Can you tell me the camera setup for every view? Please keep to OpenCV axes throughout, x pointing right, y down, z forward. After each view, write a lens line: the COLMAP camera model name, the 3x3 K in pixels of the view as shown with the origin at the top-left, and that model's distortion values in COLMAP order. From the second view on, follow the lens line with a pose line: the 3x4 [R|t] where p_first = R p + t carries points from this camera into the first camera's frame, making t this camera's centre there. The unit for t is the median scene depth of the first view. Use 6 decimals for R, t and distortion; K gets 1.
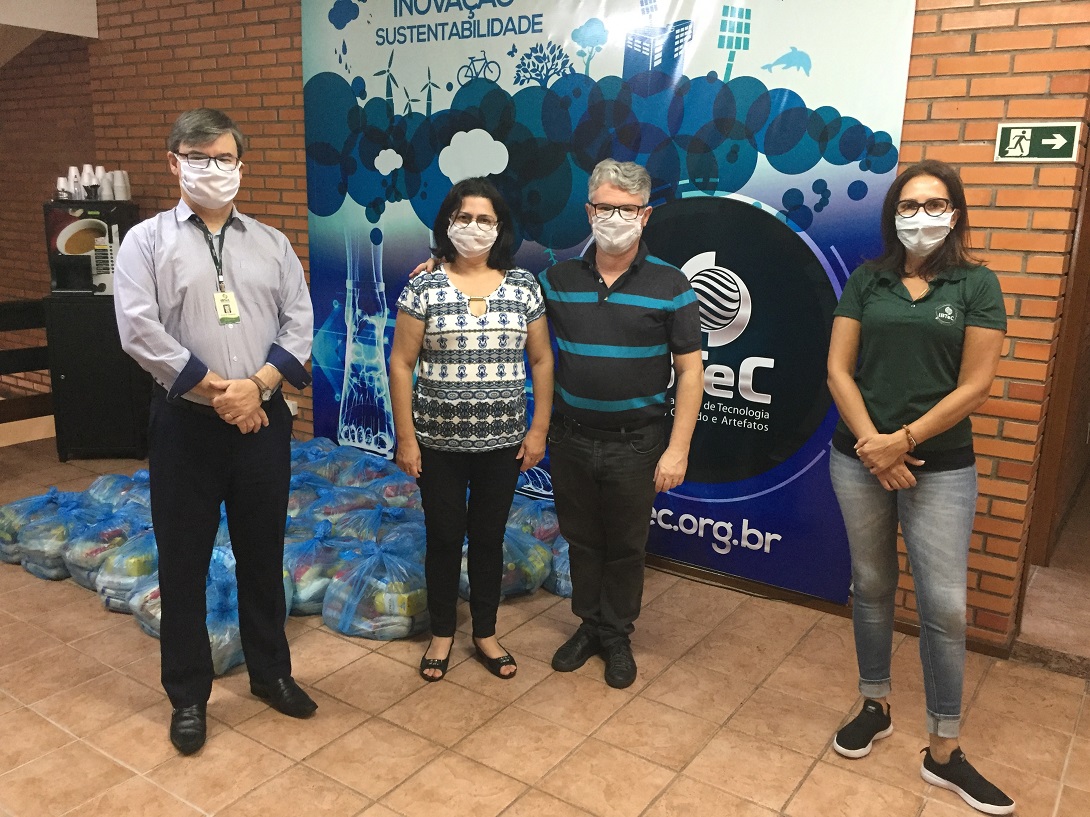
lens RADIAL K [[929.9, 0, 539.6], [0, 929.9, 414.4], [0, 0, 1]] dist [0.084749, -0.123706]
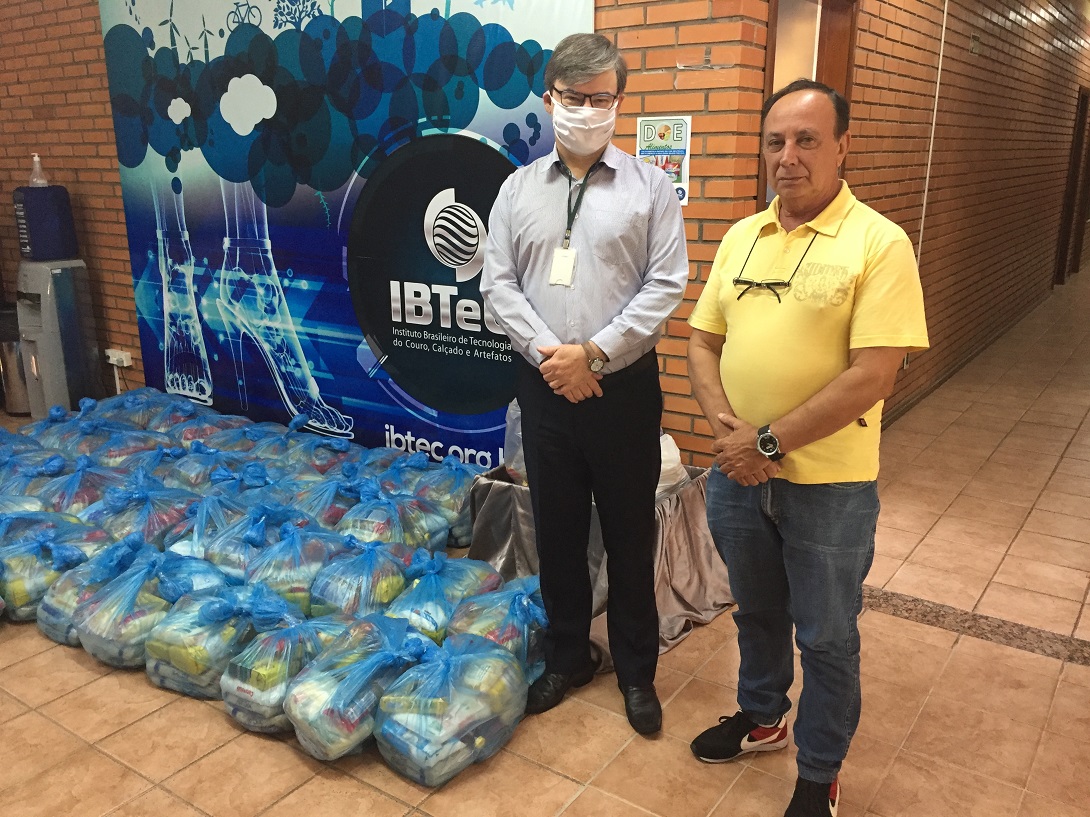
lens RADIAL K [[929.9, 0, 539.8], [0, 929.9, 412.0], [0, 0, 1]] dist [0.084749, -0.123706]
pose [[0.999418, -0.029547, -0.017048, 0.271665], [0.030248, 0.998642, 0.042421, 0.028246], [0.015771, -0.042912, 0.998954, -0.031283]]
